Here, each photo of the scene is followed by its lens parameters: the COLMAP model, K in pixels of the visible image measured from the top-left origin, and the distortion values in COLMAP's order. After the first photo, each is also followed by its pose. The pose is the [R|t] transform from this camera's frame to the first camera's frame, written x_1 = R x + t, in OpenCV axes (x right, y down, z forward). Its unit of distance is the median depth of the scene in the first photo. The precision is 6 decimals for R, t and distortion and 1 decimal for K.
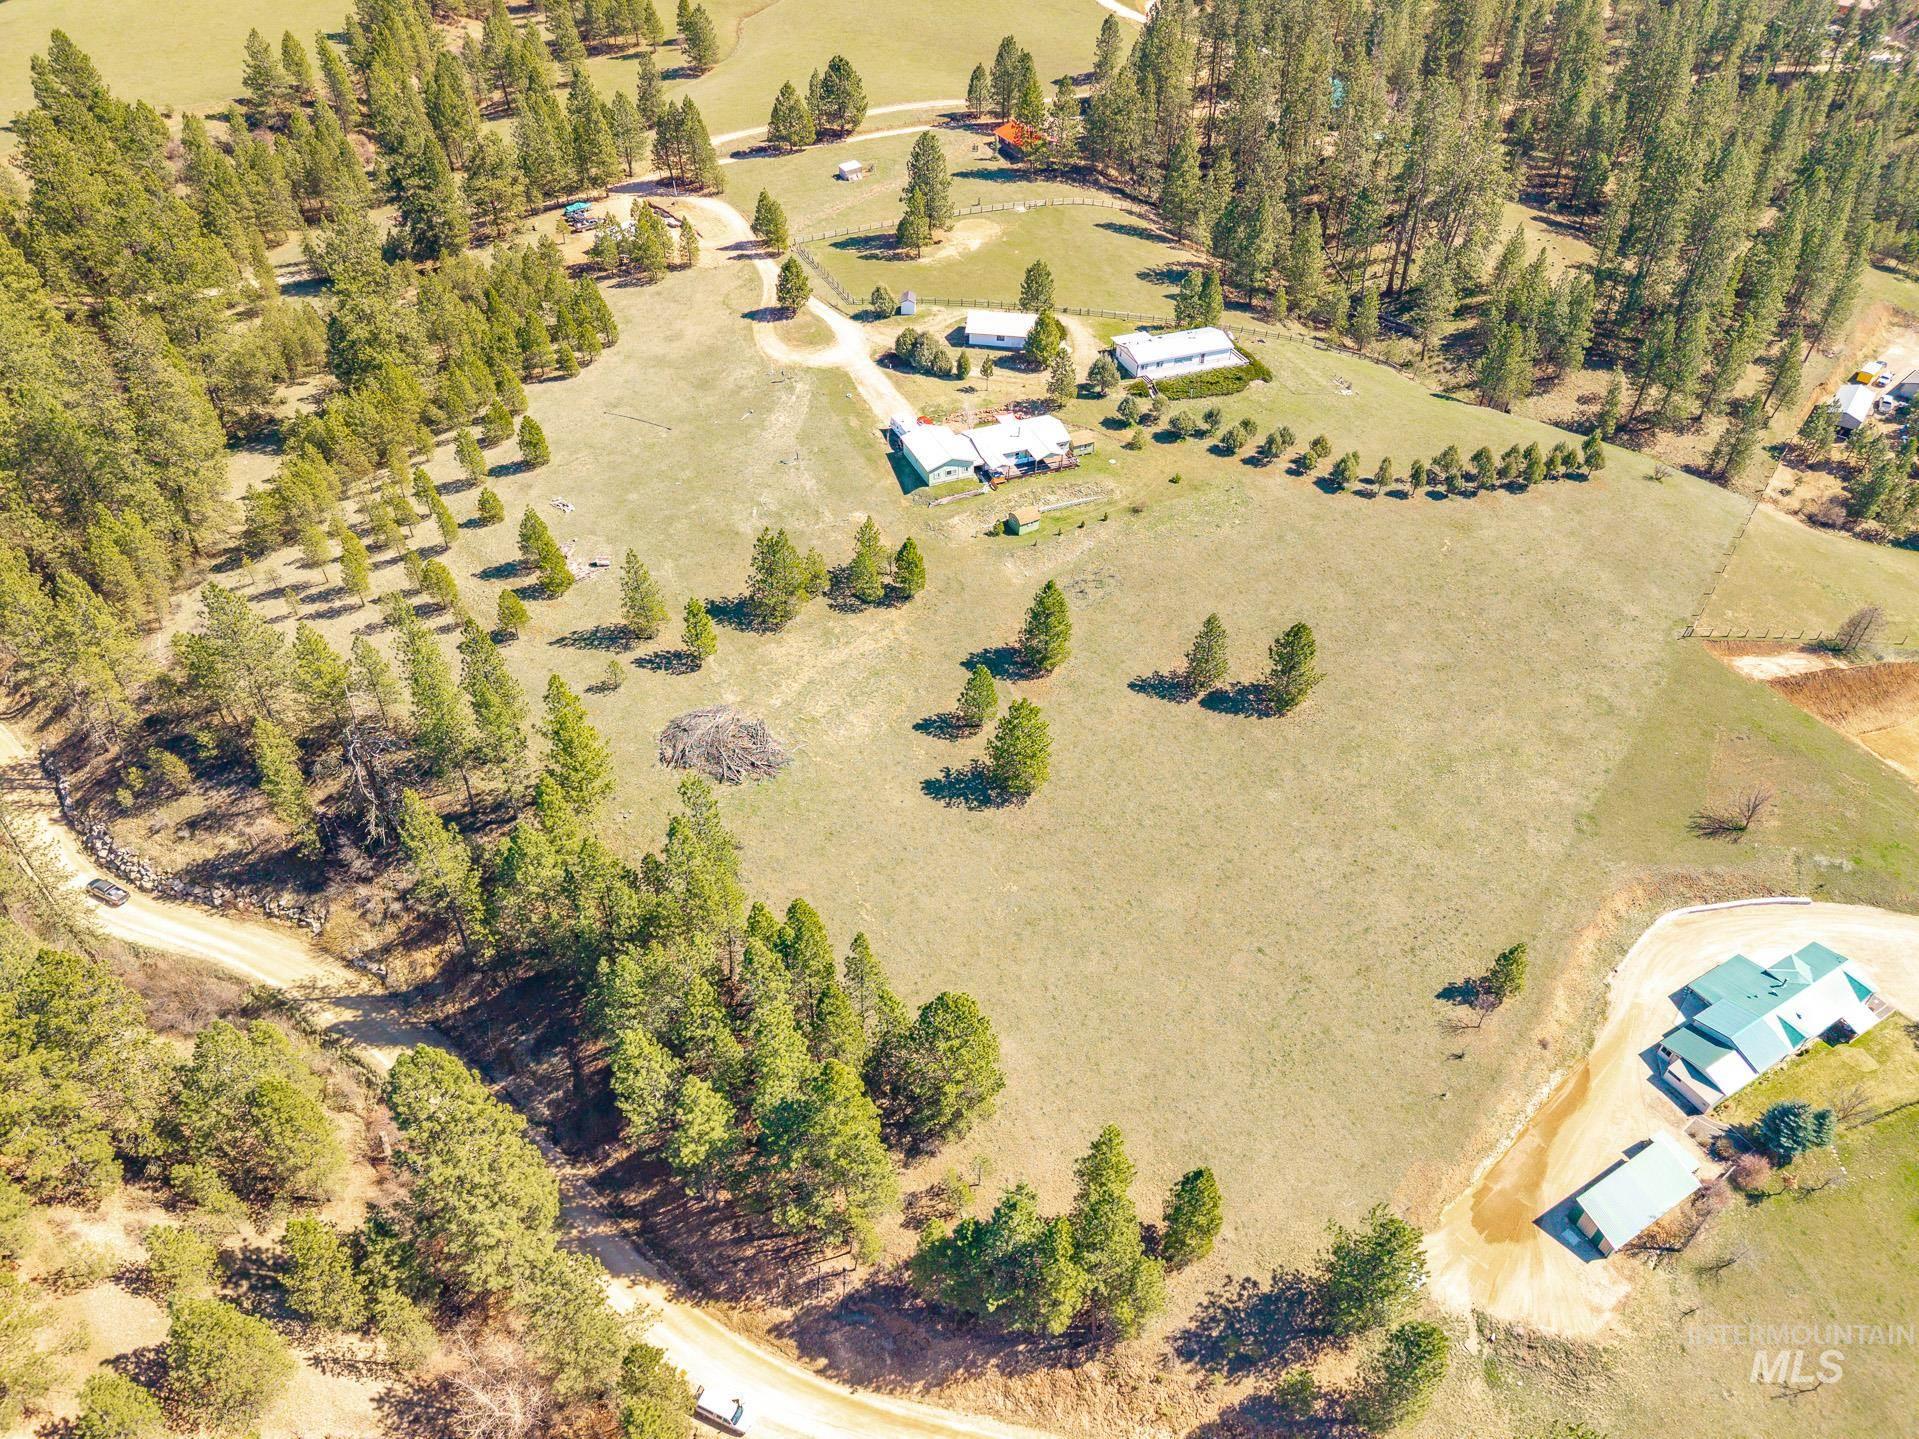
lens RADIAL K [[1273.3, 0, 962.9], [0, 1273.3, 719.5], [0, 0, 1]] dist [0.038580, -0.076991]
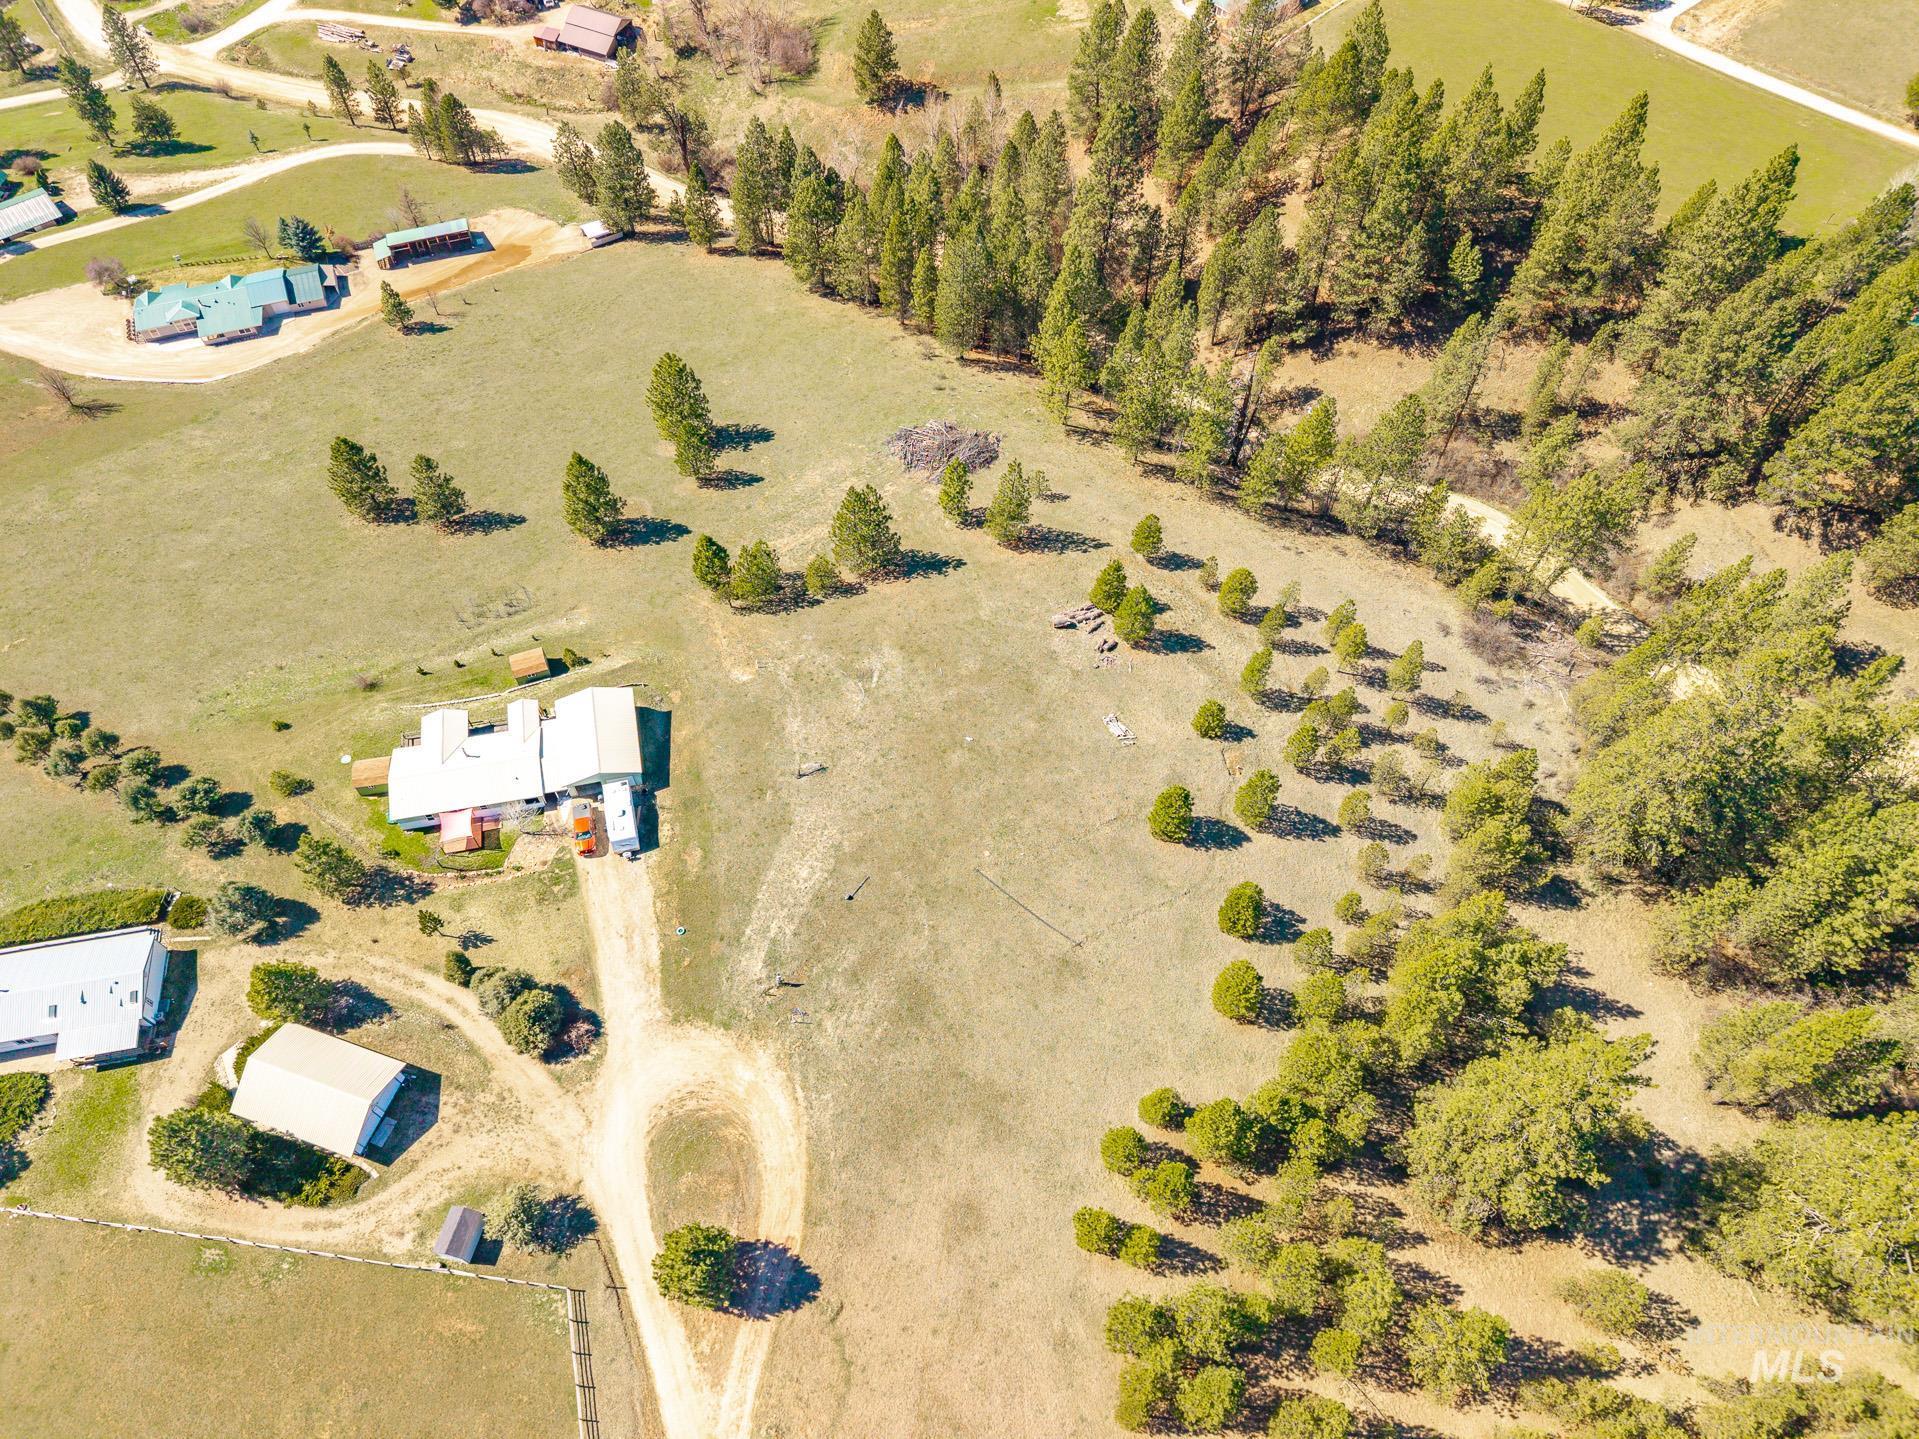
lens RADIAL K [[1291.0, 0, 955.9], [0, 1291.0, 713.9], [0, 0, 1]] dist [0.060056, -0.081676]
pose [[-0.981569, -0.171249, 0.084824, -0.312843], [0.107063, -0.125104, 0.986350, -1.033419], [-0.158300, 0.977253, 0.141133, 1.002152]]
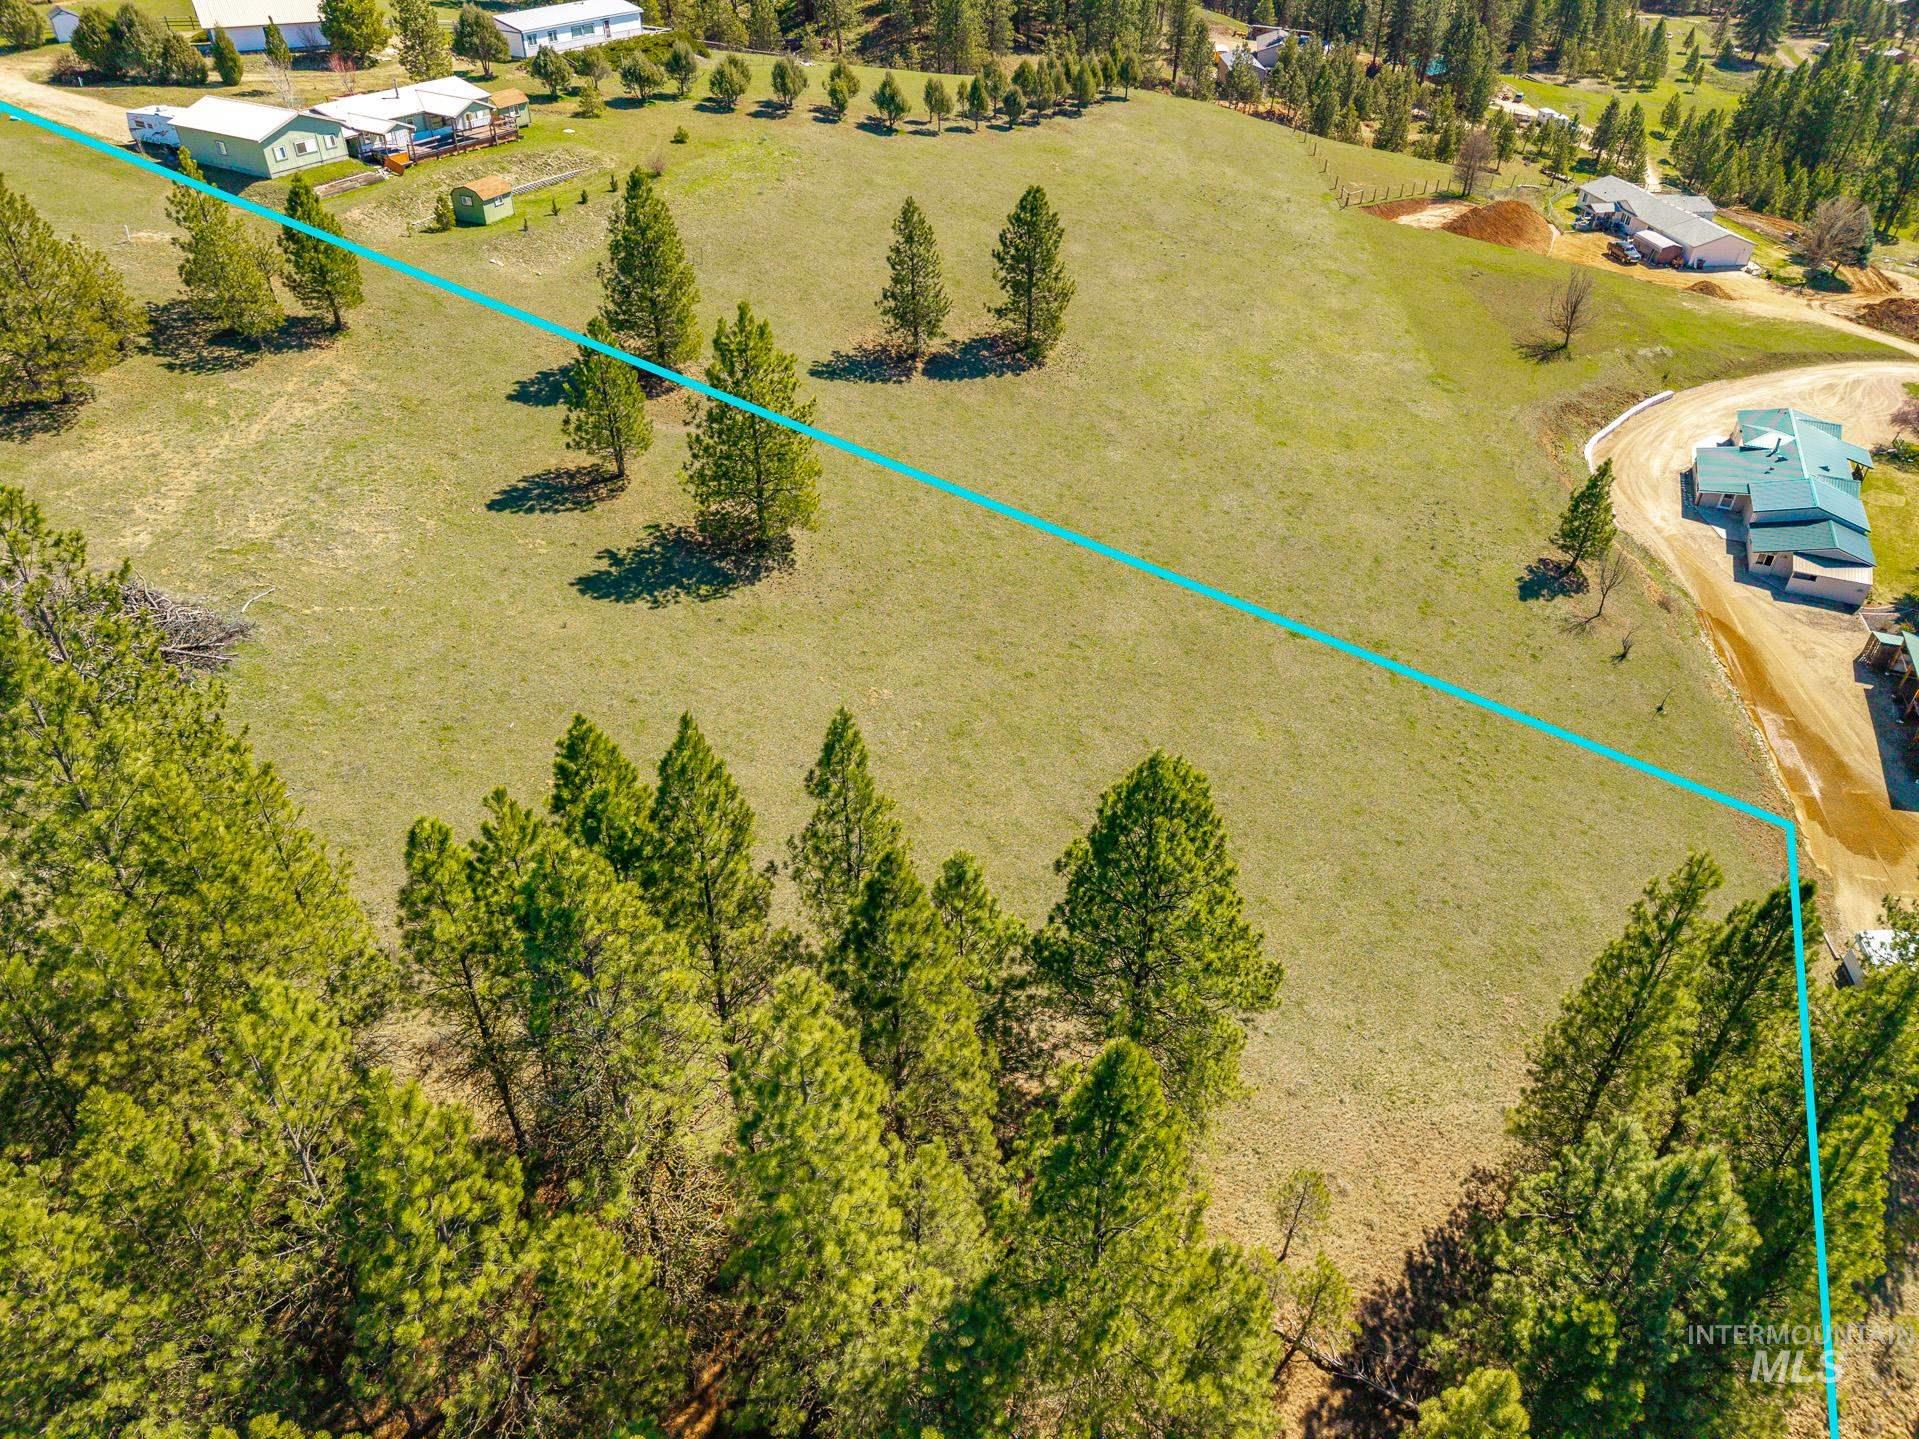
lens RADIAL K [[1282.5, 0, 956.4], [0, 1282.5, 726.2], [0, 0, 1]] dist [0.006608, -0.004229]
pose [[0.800606, -0.363211, 0.476559, -0.152072], [0.394301, 0.918220, 0.037408, 0.125206], [-0.451173, 0.157958, 0.878346, 0.524547]]
